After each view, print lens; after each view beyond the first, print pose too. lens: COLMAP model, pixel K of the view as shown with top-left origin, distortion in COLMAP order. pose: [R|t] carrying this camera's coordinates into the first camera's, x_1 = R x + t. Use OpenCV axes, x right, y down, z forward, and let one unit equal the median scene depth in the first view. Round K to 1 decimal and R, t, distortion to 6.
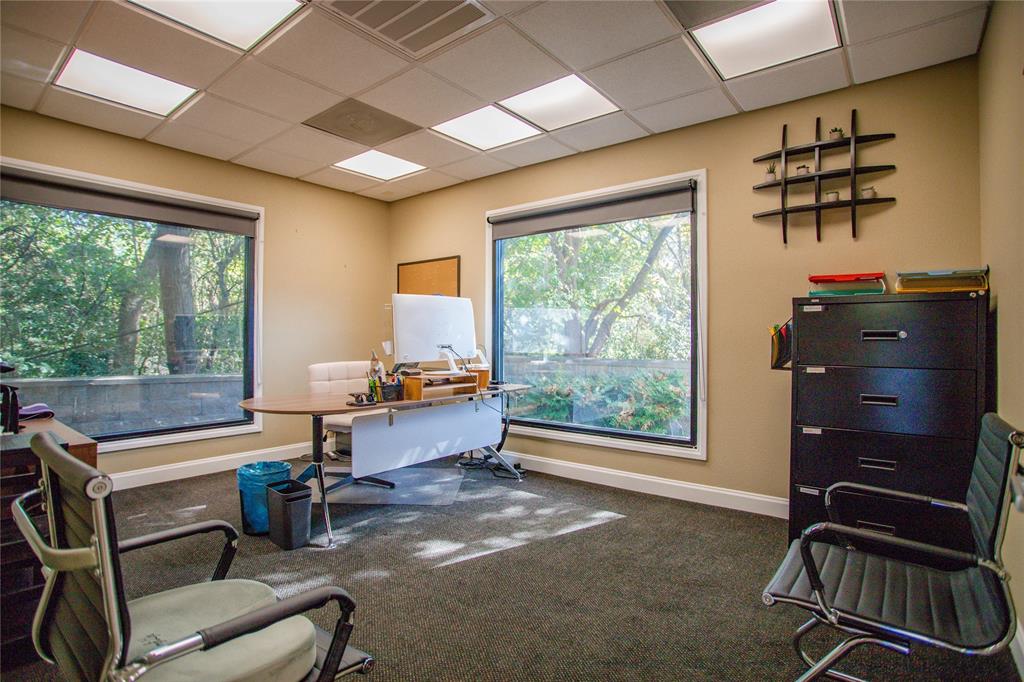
lens RADIAL K [[497.9, 0, 510.5], [0, 497.9, 336.7], [0, 0, 1]] dist [-0.070762, 0.027056]
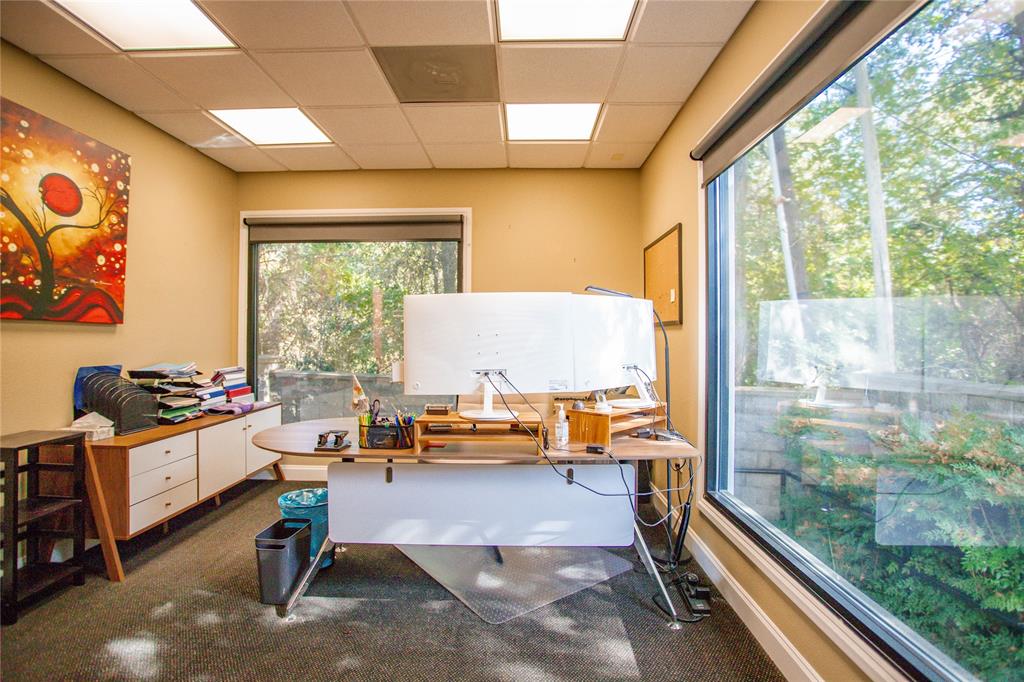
lens RADIAL K [[497.9, 0, 510.5], [0, 497.9, 336.7], [0, 0, 1]] dist [-0.070762, 0.027056]
pose [[0.609891, 0.002759, -0.792481, 0.334166], [-0.000156, 0.999994, 0.003362, -0.025275], [0.792485, -0.001927, 0.609888, 0.556024]]
